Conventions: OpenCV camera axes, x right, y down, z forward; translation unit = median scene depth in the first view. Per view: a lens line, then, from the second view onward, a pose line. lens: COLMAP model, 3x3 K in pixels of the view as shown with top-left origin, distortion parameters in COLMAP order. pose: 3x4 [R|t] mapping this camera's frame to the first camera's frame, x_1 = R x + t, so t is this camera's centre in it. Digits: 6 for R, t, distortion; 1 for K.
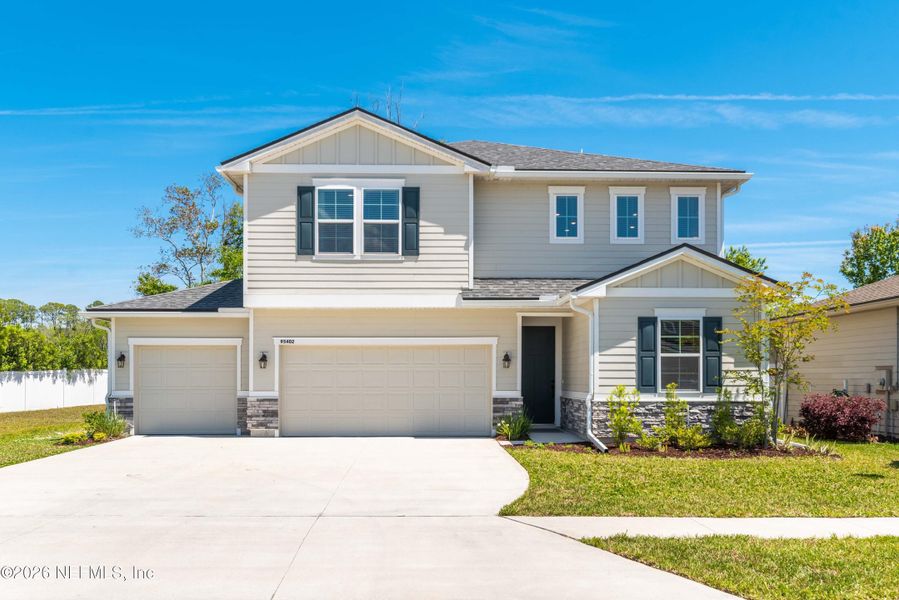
lens RADIAL K [[788.5, 0, 449.0], [0, 788.5, 380.3], [0, 0, 1]] dist [0.010228, 0.007353]
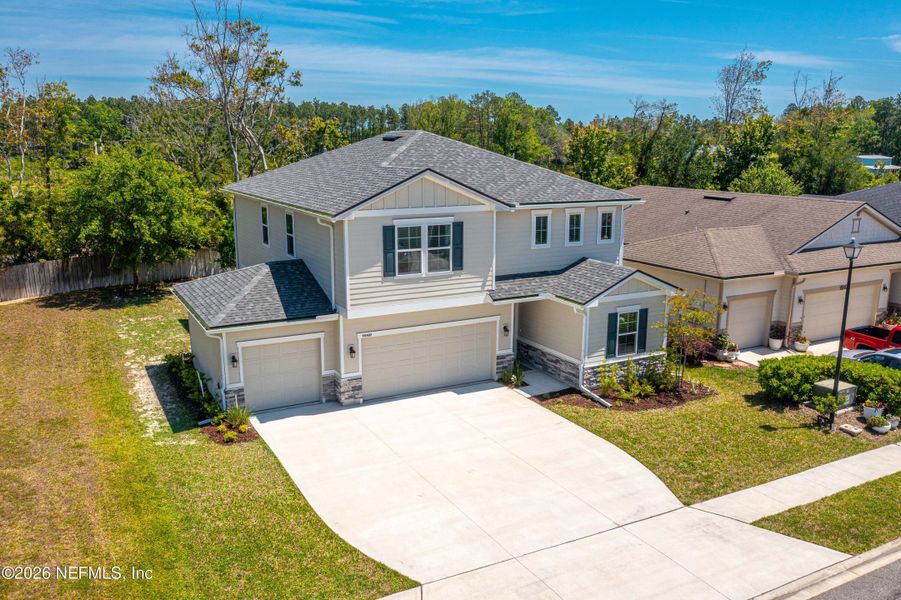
lens RADIAL K [[729.8, 0, 444.6], [0, 729.8, 323.6], [0, 0, 1]] dist [-0.010041, -0.006701]
pose [[0.894834, -0.104934, 0.433891, -0.646399], [0.000366, 0.972151, 0.234354, -0.372991], [-0.446399, -0.209550, 0.869952, -0.143709]]
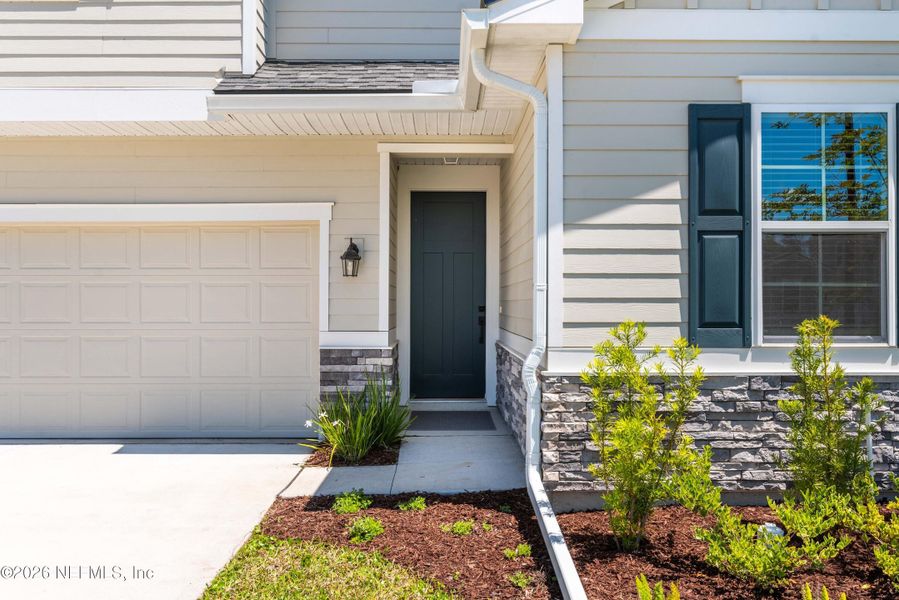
lens RADIAL K [[728.2, 0, 449.0], [0, 728.2, 299.6], [0, 0, 1]] dist [-0.010041, -0.006701]
pose [[0.999915, 0.000747, -0.013055, 0.133898], [-0.000874, 0.999952, -0.009766, -0.000151], [0.013047, 0.009777, 0.999867, 0.641807]]
